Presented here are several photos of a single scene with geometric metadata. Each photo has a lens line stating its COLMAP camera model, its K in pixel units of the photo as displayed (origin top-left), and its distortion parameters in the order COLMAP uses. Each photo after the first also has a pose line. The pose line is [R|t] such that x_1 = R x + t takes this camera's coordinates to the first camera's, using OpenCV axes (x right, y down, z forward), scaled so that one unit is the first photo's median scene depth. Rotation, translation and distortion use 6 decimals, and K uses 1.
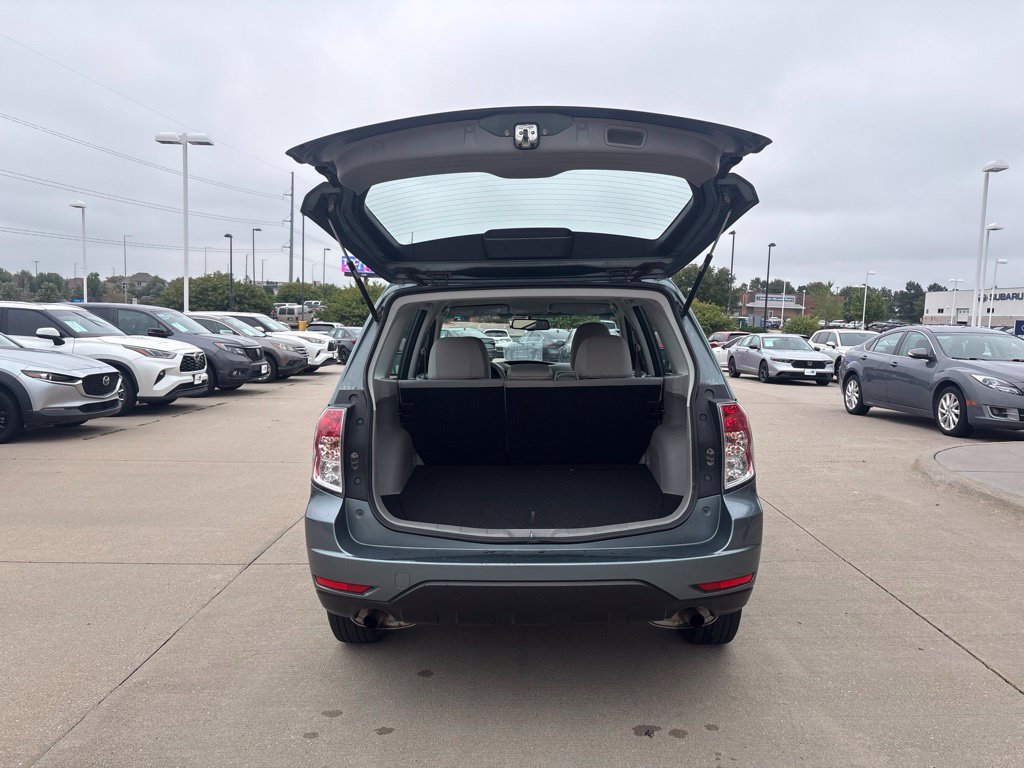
lens RADIAL K [[775.3, 0, 506.8], [0, 775.3, 386.1], [0, 0, 1]] dist [0.019523, -0.017539]
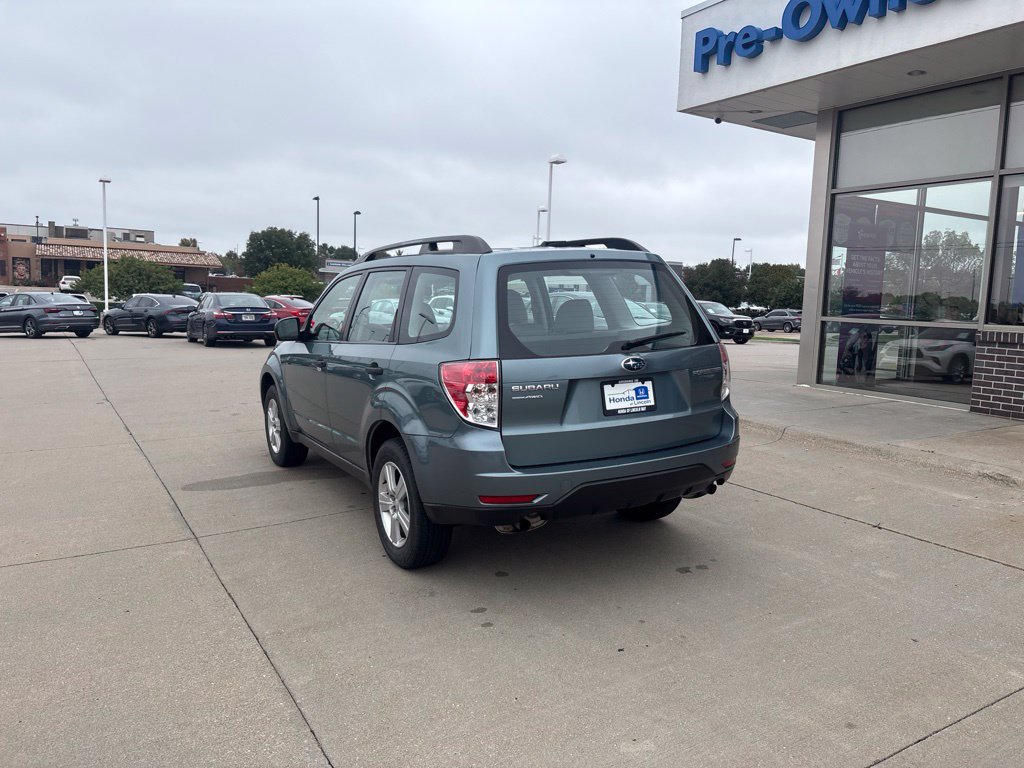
lens RADIAL K [[775.3, 0, 518.9], [0, 775.3, 386.5], [0, 0, 1]] dist [0.019523, -0.017539]
pose [[0.846380, -0.067252, 0.528317, -0.122712], [0.043499, 0.997410, 0.057279, 0.000337], [-0.530801, -0.025498, 0.847113, -0.009335]]
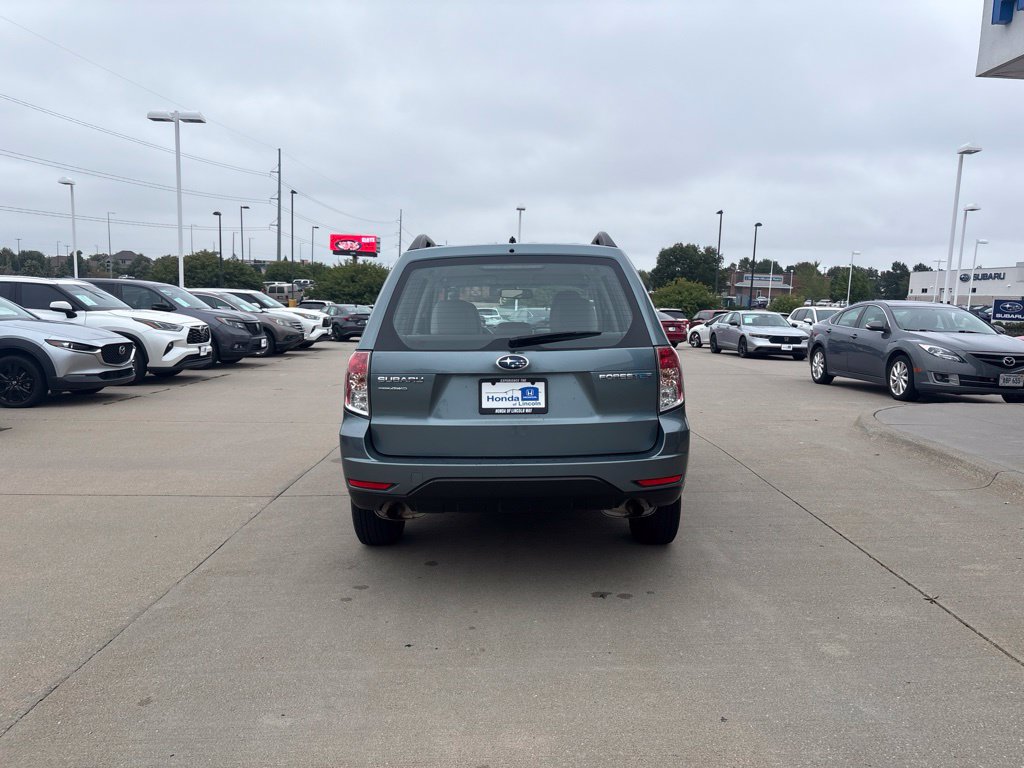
lens RADIAL K [[775.3, 0, 513.6], [0, 775.3, 399.3], [0, 0, 1]] dist [0.019523, -0.017539]
pose [[0.999763, -0.001511, 0.021709, 0.000399], [0.000588, 0.999096, 0.042500, 0.008072], [-0.021753, -0.042478, 0.998861, -0.044630]]
